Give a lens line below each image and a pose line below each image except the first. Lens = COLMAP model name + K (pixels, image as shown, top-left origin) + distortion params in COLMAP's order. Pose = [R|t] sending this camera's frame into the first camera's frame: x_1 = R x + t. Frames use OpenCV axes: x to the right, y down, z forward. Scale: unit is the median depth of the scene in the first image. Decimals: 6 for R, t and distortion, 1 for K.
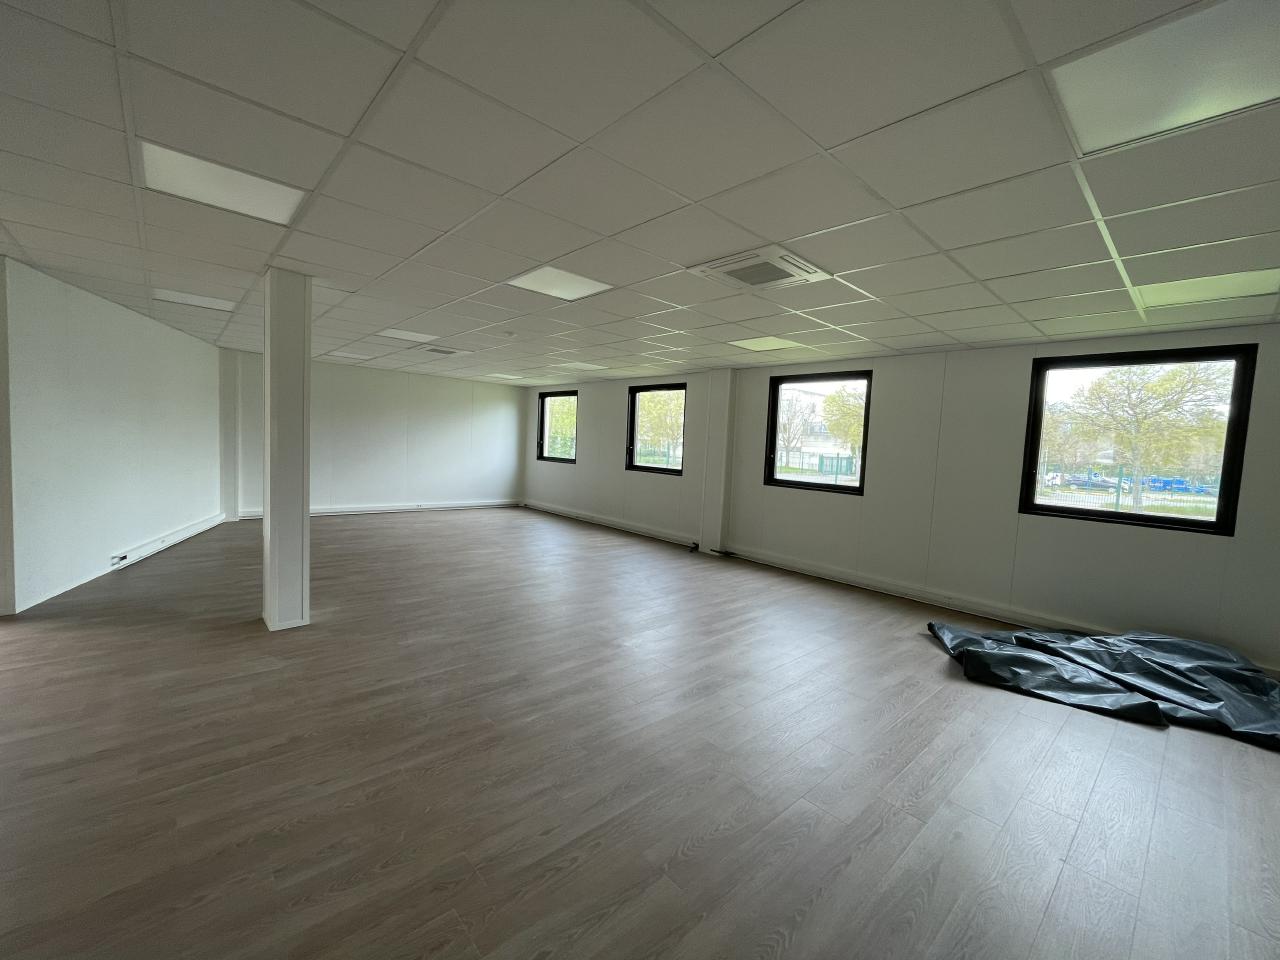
lens RADIAL K [[518.3, 0, 644.4], [0, 518.3, 483.2], [0, 0, 1]] dist [-0.001563, -0.000518]
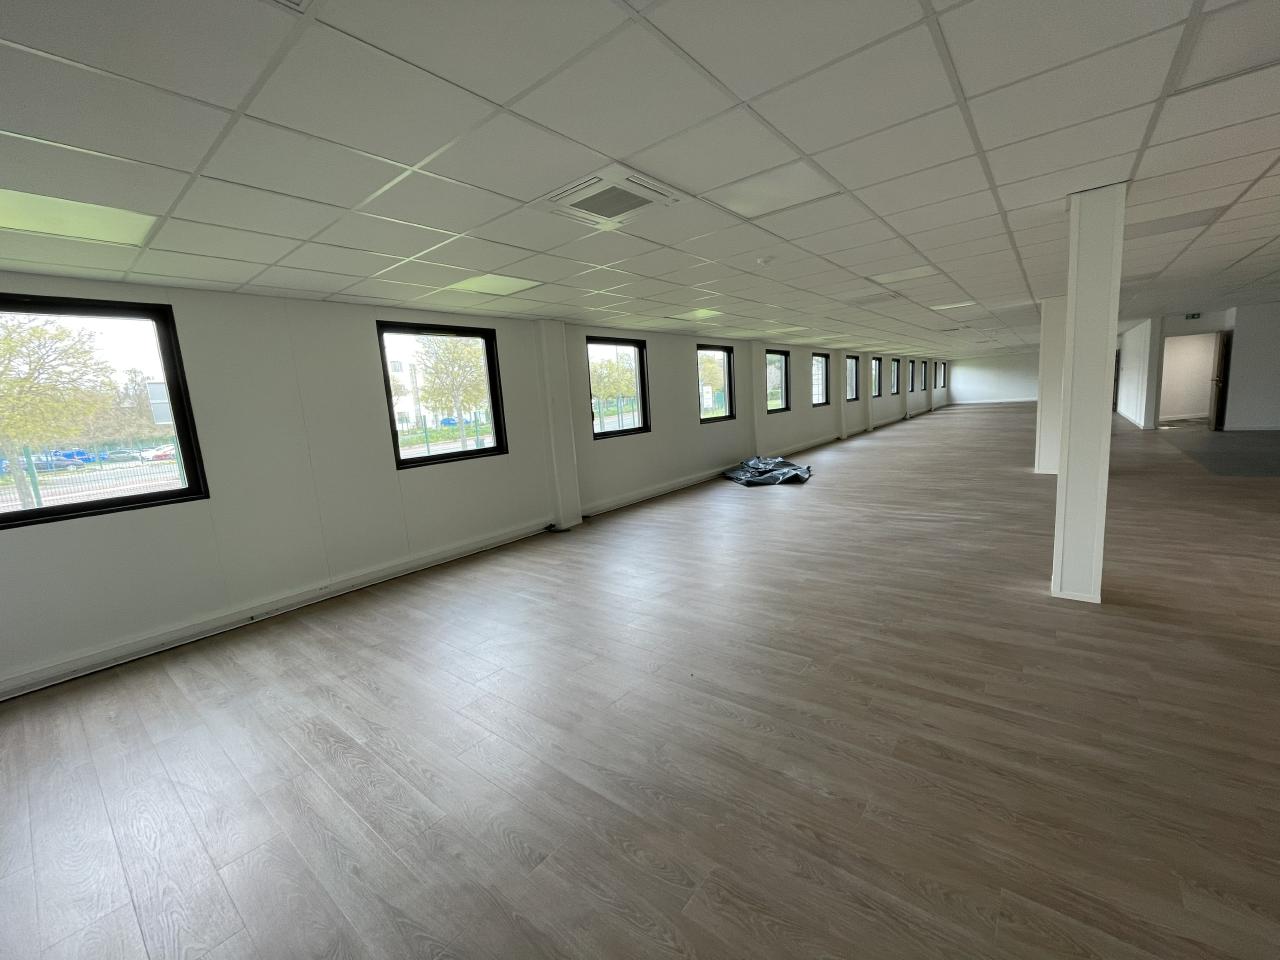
lens RADIAL K [[518.3, 0, 638.9], [0, 518.3, 477.2], [0, 0, 1]] dist [-0.001563, -0.000518]
pose [[-0.157894, -0.170609, 0.972606, -1.214379], [0.141144, 0.970948, 0.193231, -0.174998], [-0.977317, 0.167787, -0.129227, 1.572205]]
